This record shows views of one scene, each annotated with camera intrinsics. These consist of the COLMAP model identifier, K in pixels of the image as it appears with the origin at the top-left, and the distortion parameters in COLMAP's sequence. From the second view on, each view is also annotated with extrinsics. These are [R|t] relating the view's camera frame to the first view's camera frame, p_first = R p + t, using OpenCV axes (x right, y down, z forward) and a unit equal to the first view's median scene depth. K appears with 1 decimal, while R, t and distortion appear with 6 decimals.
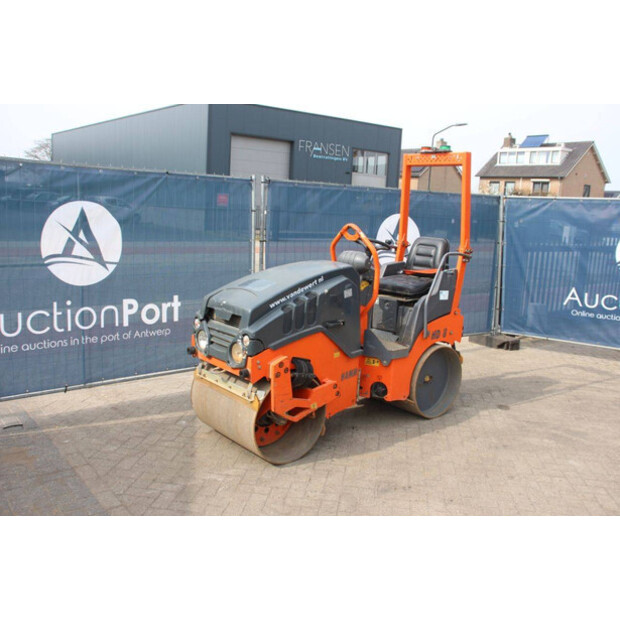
lens RADIAL K [[599.2, 0, 311.2], [0, 599.2, 313.6], [0, 0, 1]] dist [-0.076850, 0.000000]
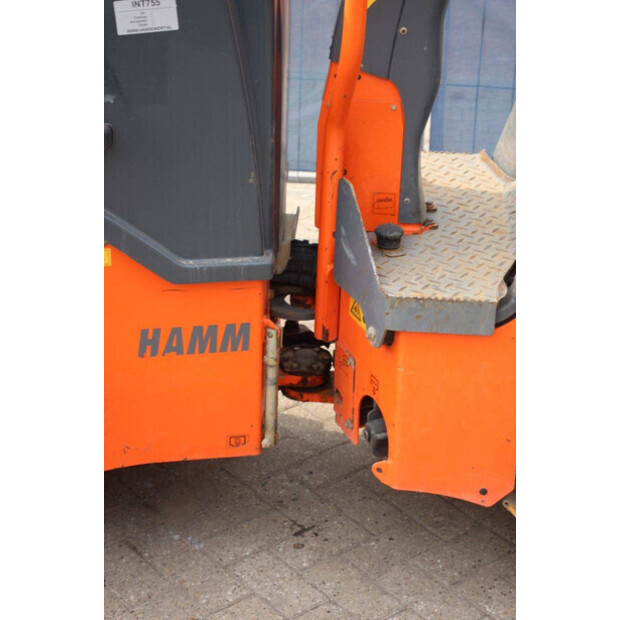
lens RADIAL K [[1460.2, 0, 312.1], [0, 1460.2, 309.8], [0, 0, 1]] dist [0.493167, 0.000000]
pose [[0.729829, 0.273803, -0.626404, 0.505917], [-0.110664, 0.951523, 0.286979, -0.099559], [0.674614, -0.140125, 0.724749, 0.605295]]
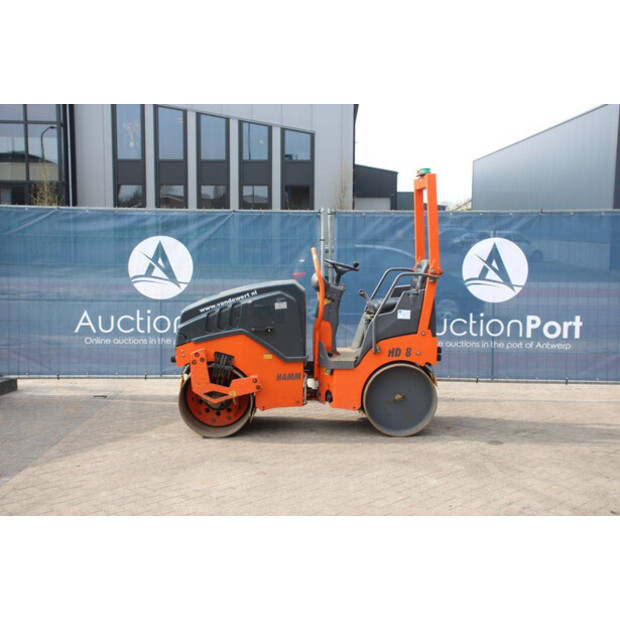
lens RADIAL K [[772.8, 0, 307.3], [0, 772.8, 314.5], [0, 0, 1]] dist [0.017528, 0.000000]
pose [[0.778512, 0.024730, -0.627143, 1.061003], [-0.079270, 0.995096, -0.059163, 0.069784], [0.622604, 0.095773, 0.776654, -0.151764]]
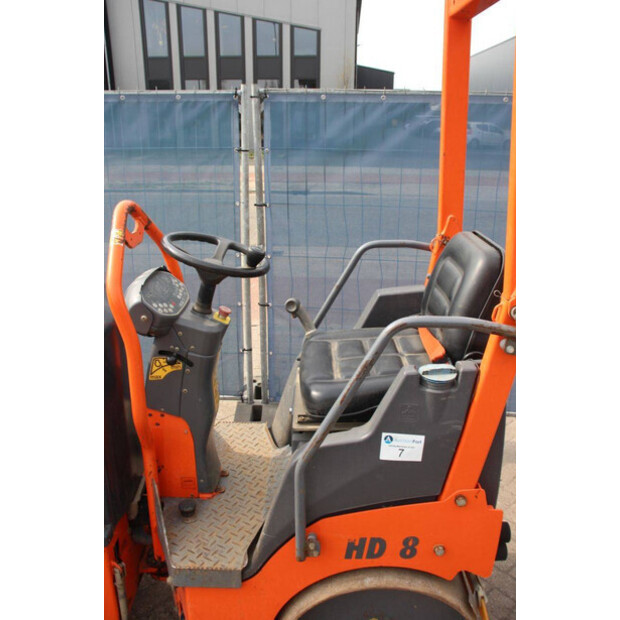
lens RADIAL K [[537.1, 0, 313.1], [0, 537.1, 308.9], [0, 0, 1]] dist [-0.107024, 0.049217]
pose [[0.762041, 0.179974, -0.622015, 0.393878], [-0.086571, 0.980291, 0.177578, -0.164524], [0.641715, -0.081474, 0.762603, 0.885429]]
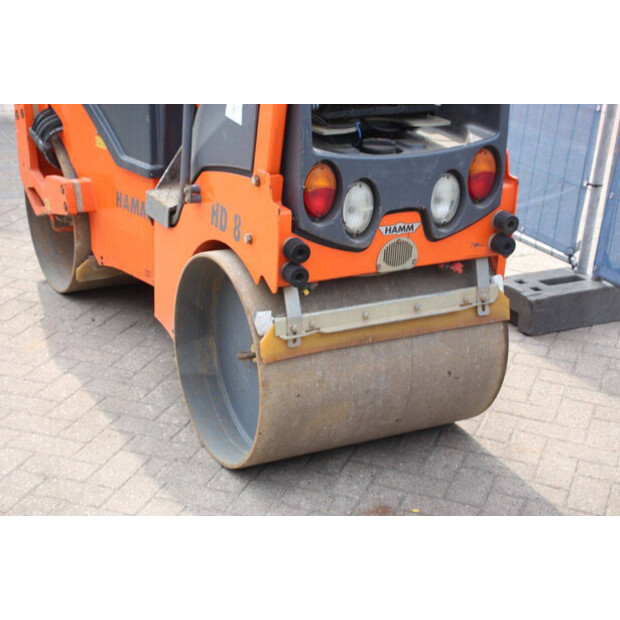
lens RADIAL K [[1206.6, 0, 309.0], [0, 1206.6, 309.9], [0, 0, 1]] dist [0.212968, 0.000000]
pose [[-0.204697, 0.303731, -0.930509, 0.979347], [-0.218656, 0.912427, 0.345930, -0.189784], [0.954090, 0.274272, -0.120359, 1.315325]]
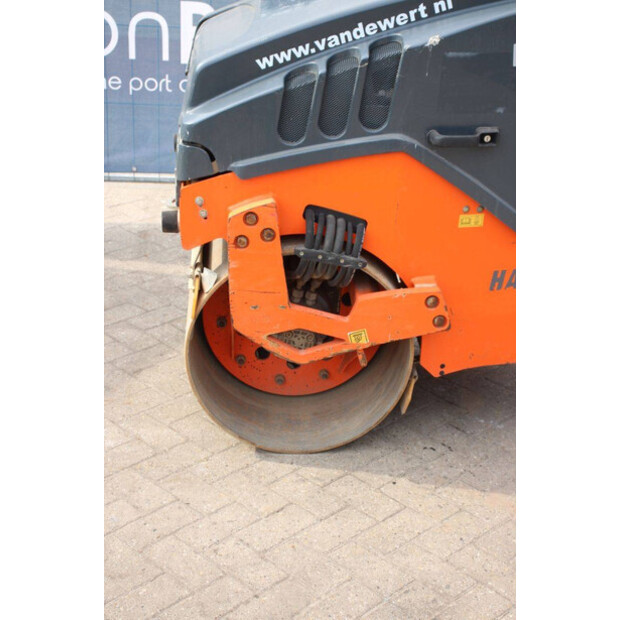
lens RADIAL K [[1180.1, 0, 313.2], [0, 1180.1, 306.4], [0, 0, 1]] dist [0.289102, 0.000000]
pose [[0.795296, 0.245108, -0.554460, 0.384193], [-0.114343, 0.958851, 0.259866, -0.060110], [0.595340, -0.143272, 0.790597, 0.350398]]
